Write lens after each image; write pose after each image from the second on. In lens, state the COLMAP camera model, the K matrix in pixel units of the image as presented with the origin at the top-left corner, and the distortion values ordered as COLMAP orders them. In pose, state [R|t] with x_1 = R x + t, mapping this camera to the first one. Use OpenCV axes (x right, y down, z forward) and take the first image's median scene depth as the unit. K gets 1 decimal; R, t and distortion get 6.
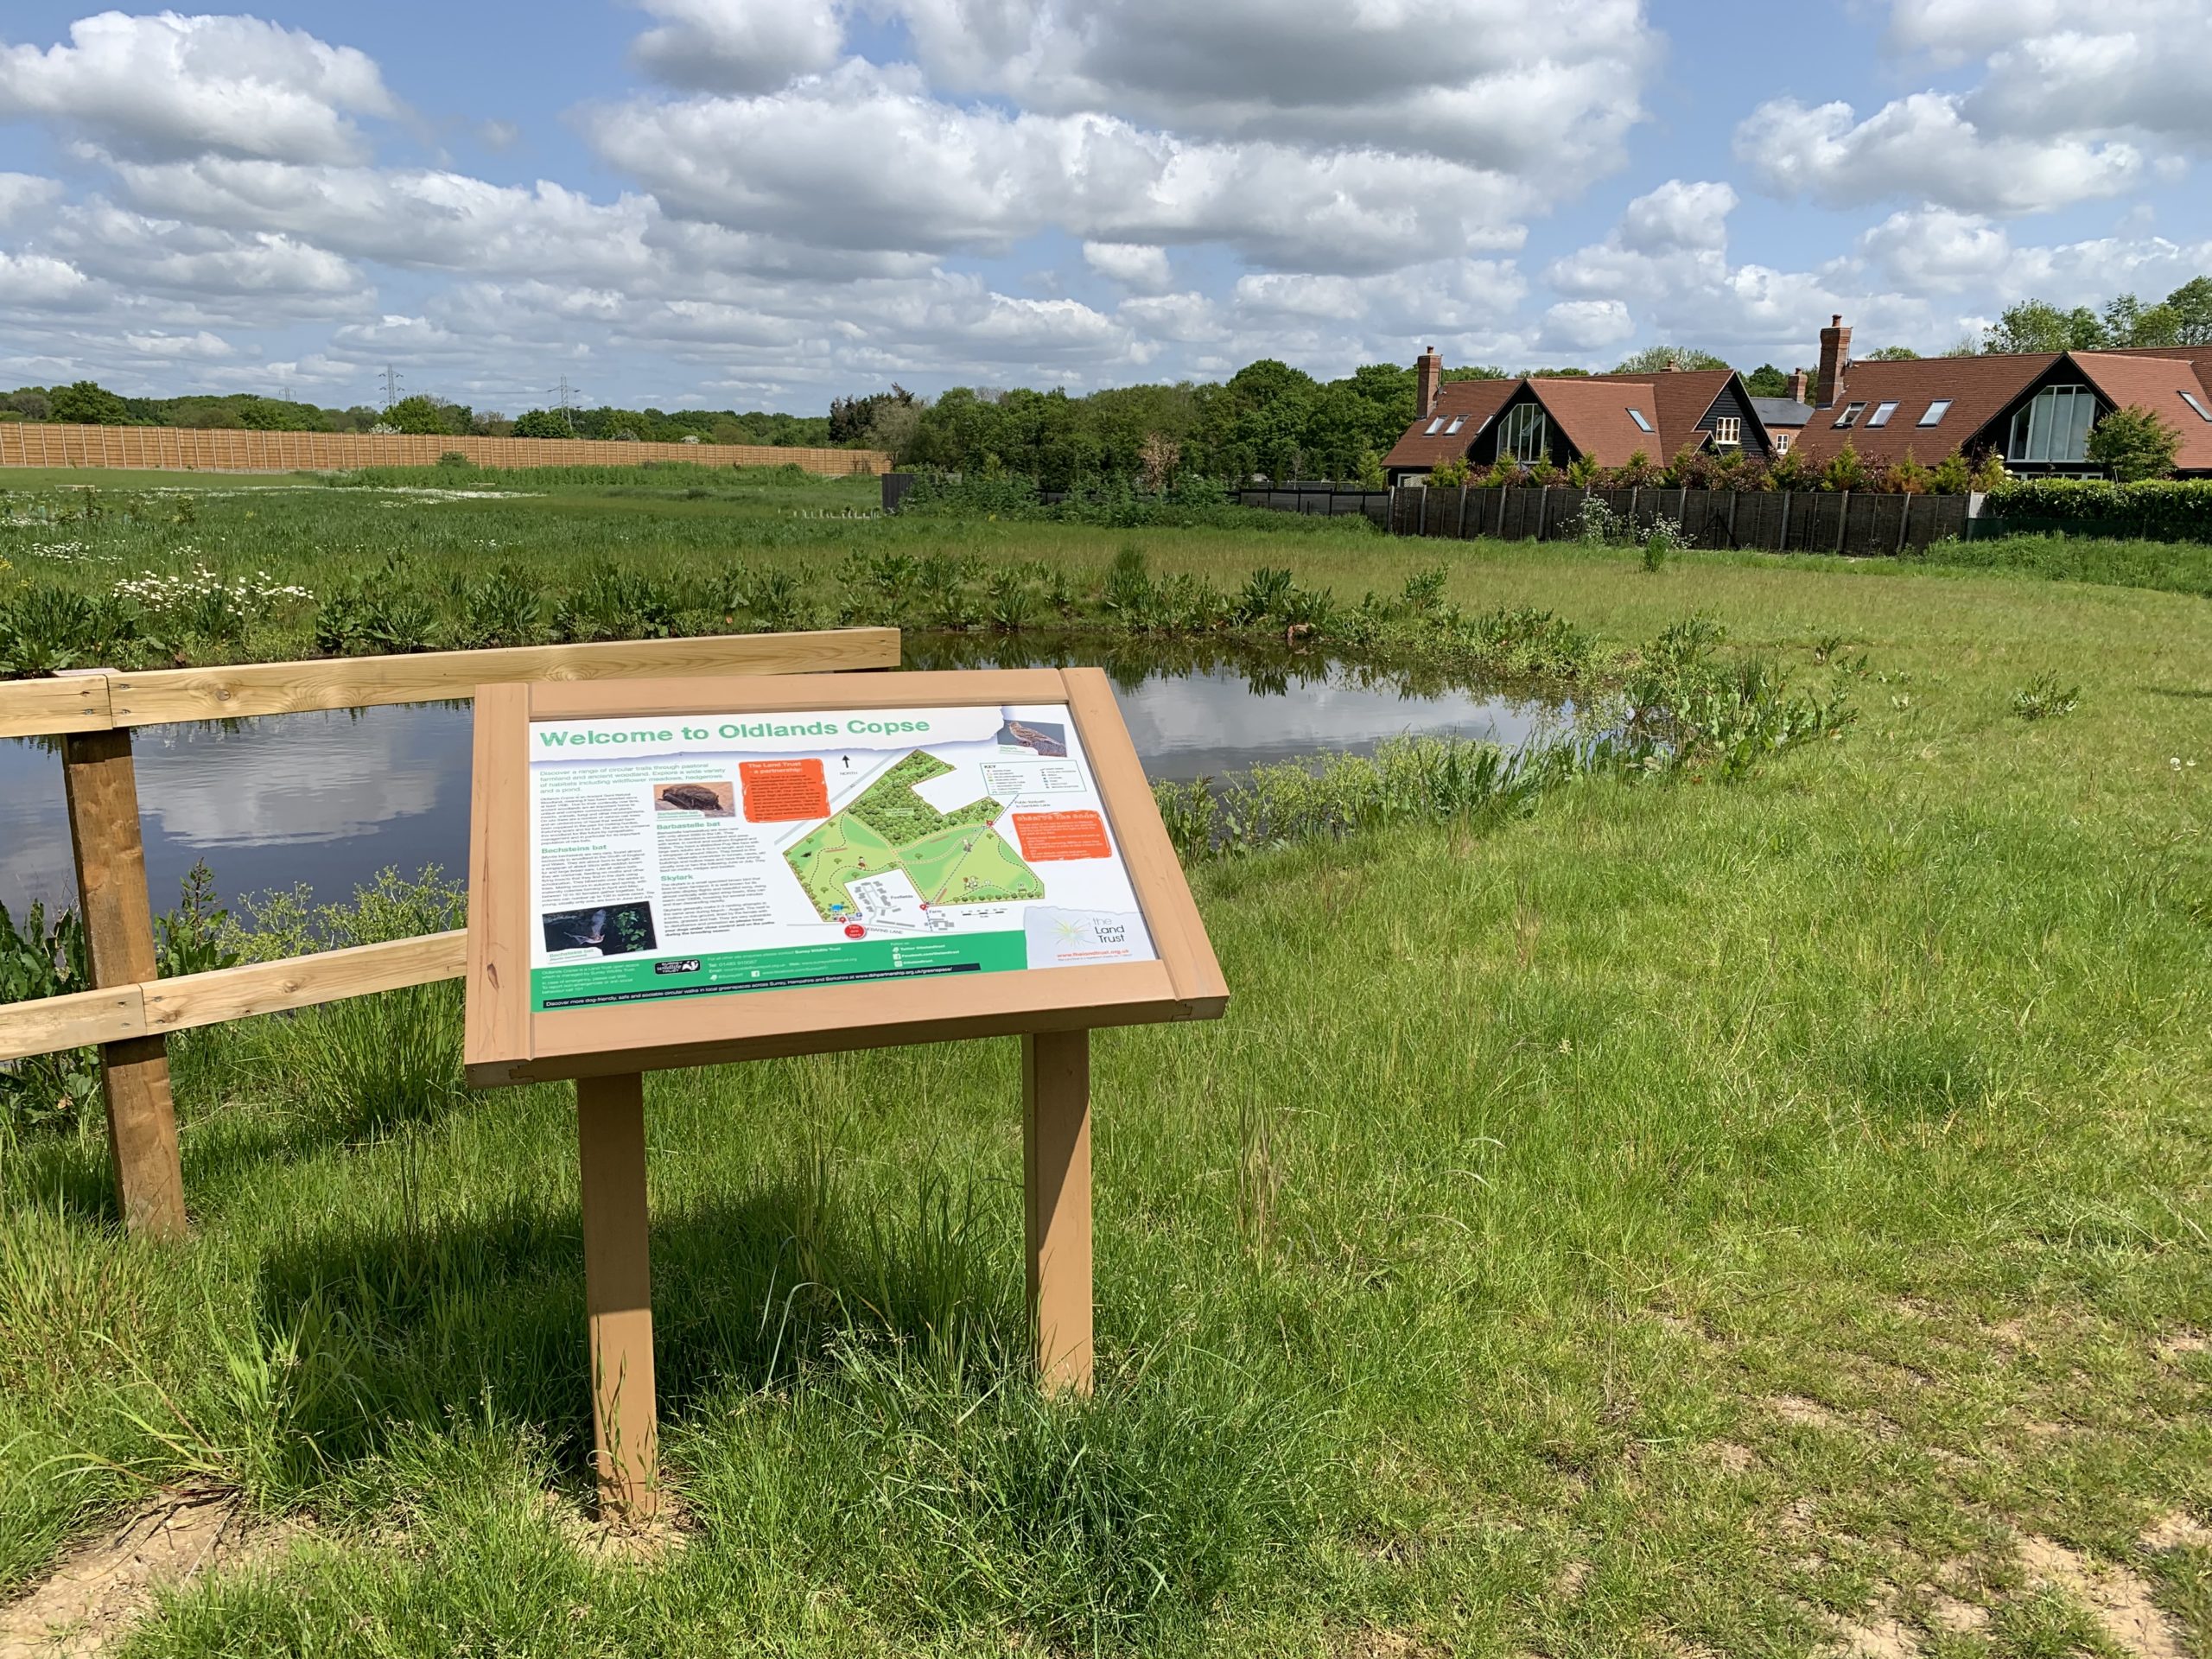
lens RADIAL K [[1501.6, 0, 1106.0], [0, 1501.6, 829.5], [0, 0, 1]] dist [0.127760, -0.158041]
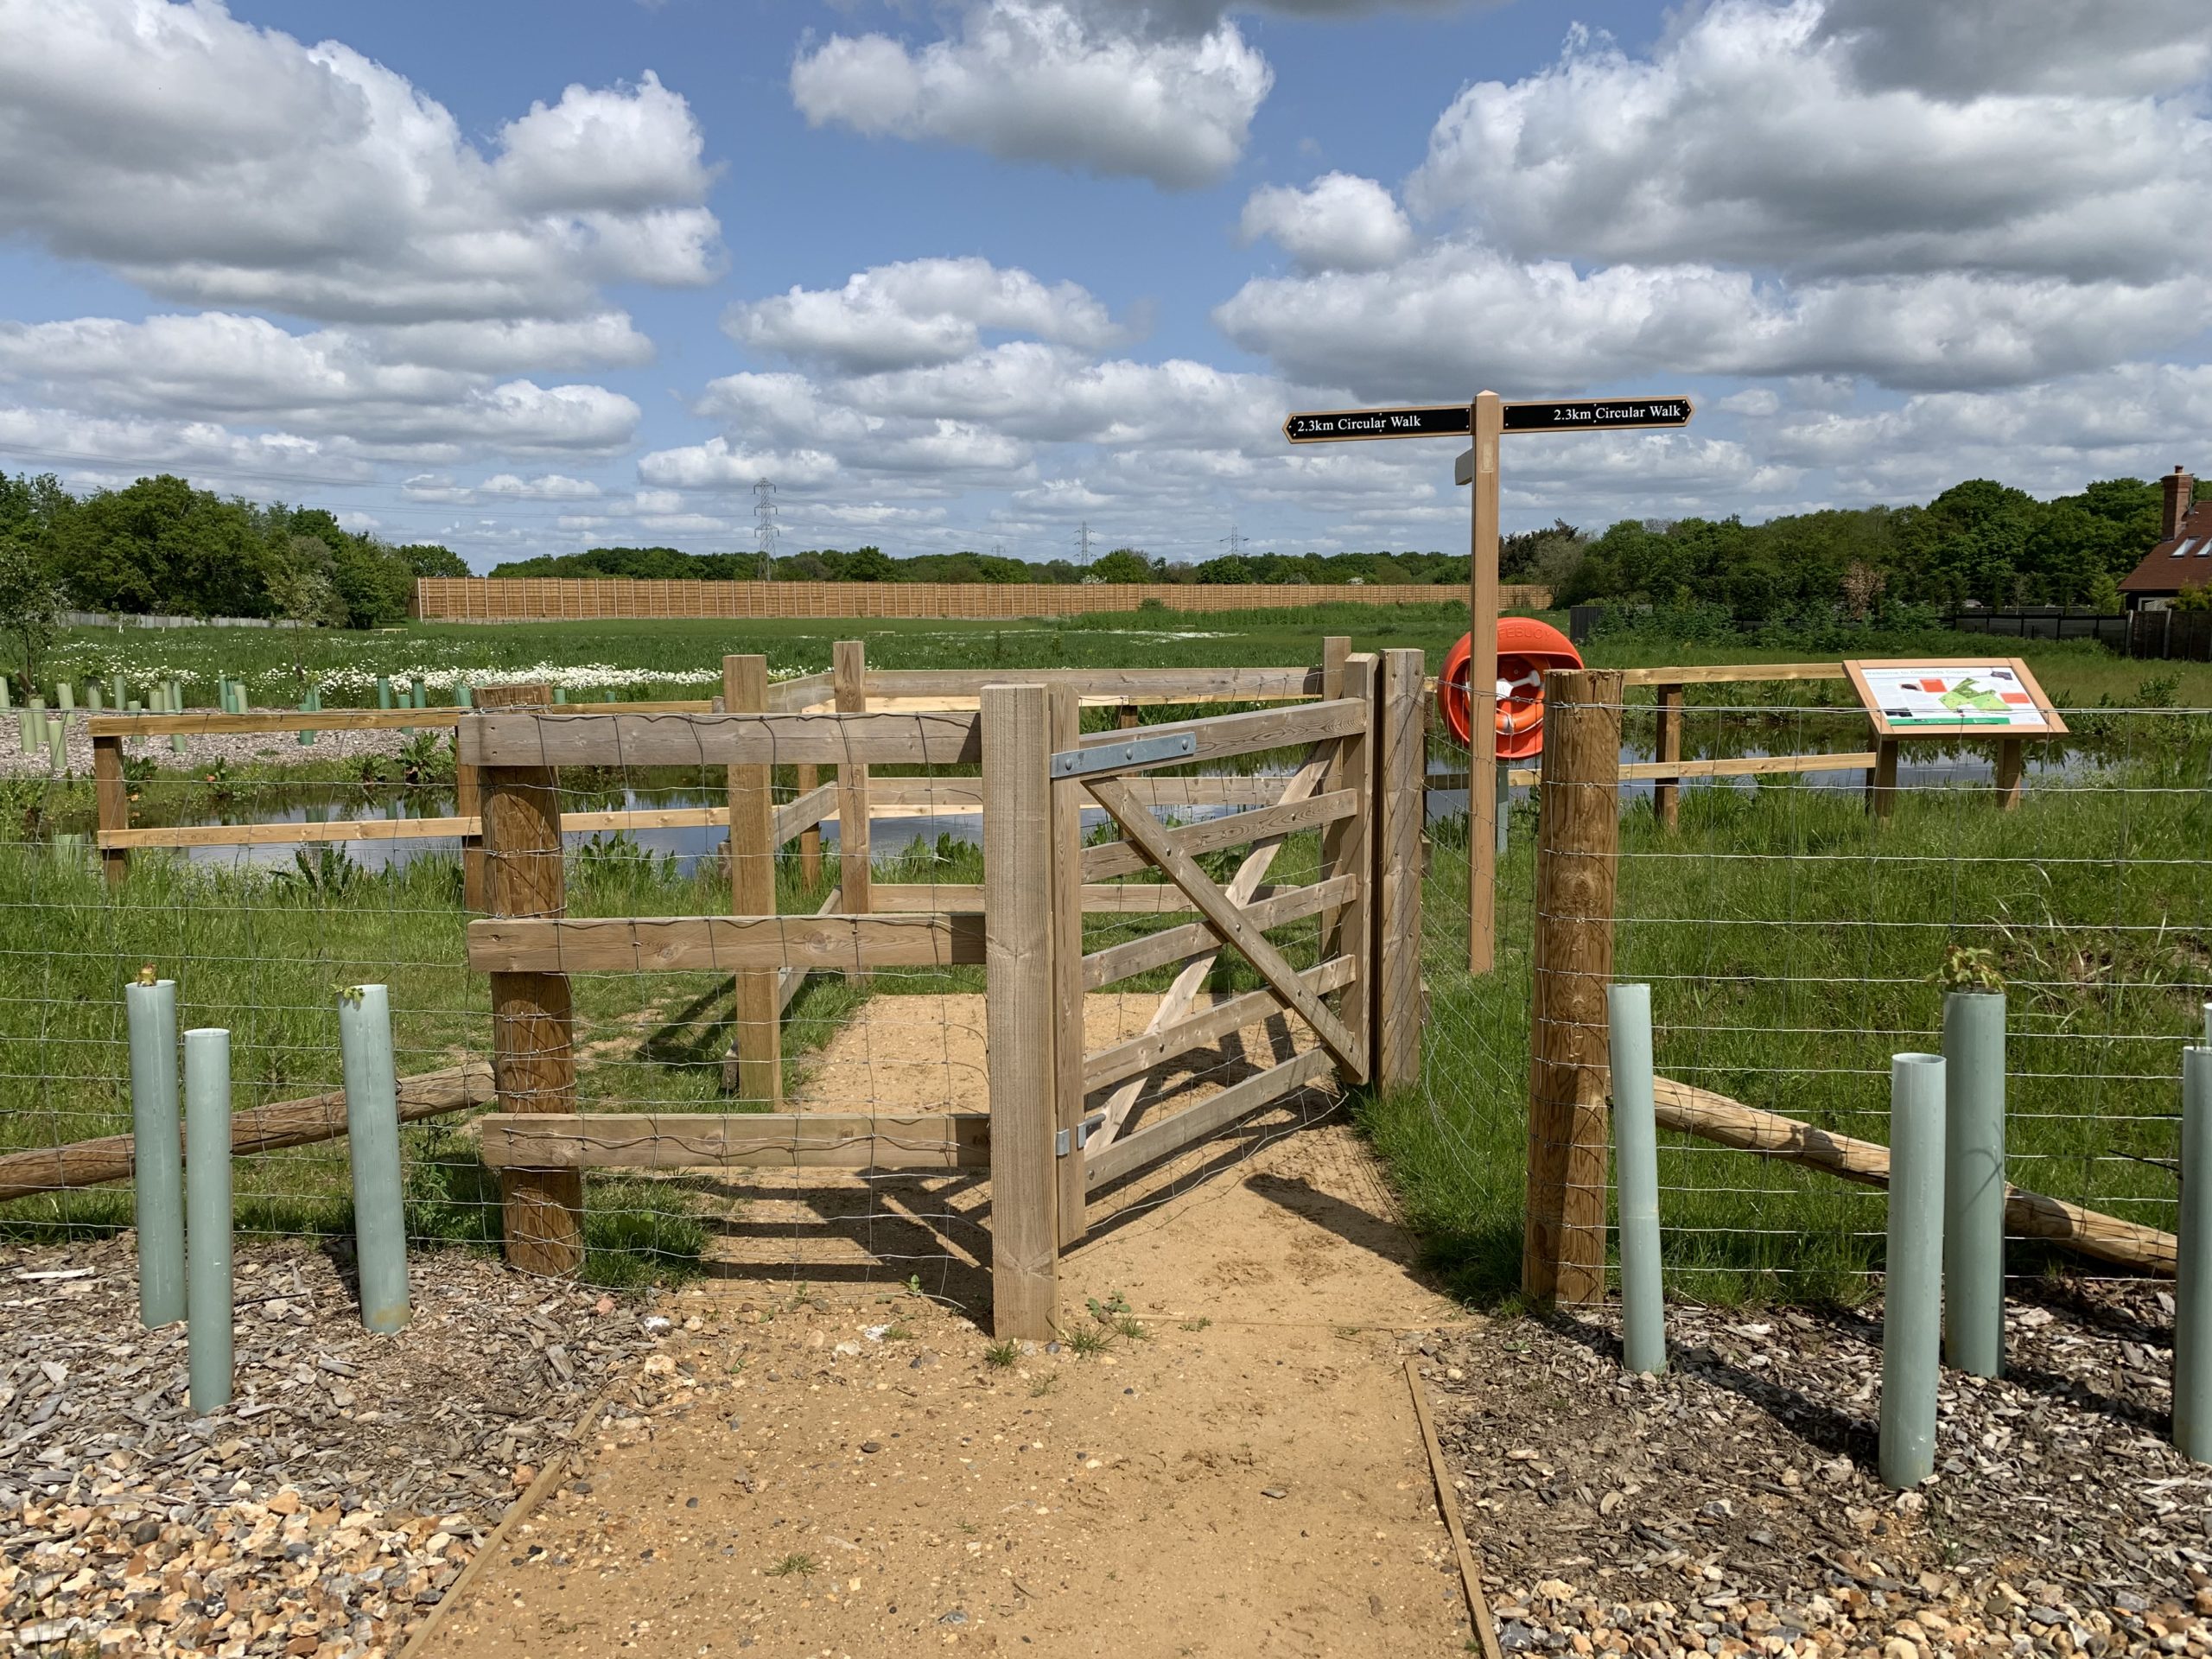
lens RADIAL K [[1661.1, 0, 1106.0], [0, 1661.1, 829.5], [0, 0, 1]] dist [0.005314, 0.001759]
pose [[0.933150, 0.031165, -0.358135, -0.020561], [-0.066192, 0.994097, -0.085962, 0.026514], [0.353342, 0.103921, 0.929704, -0.114661]]
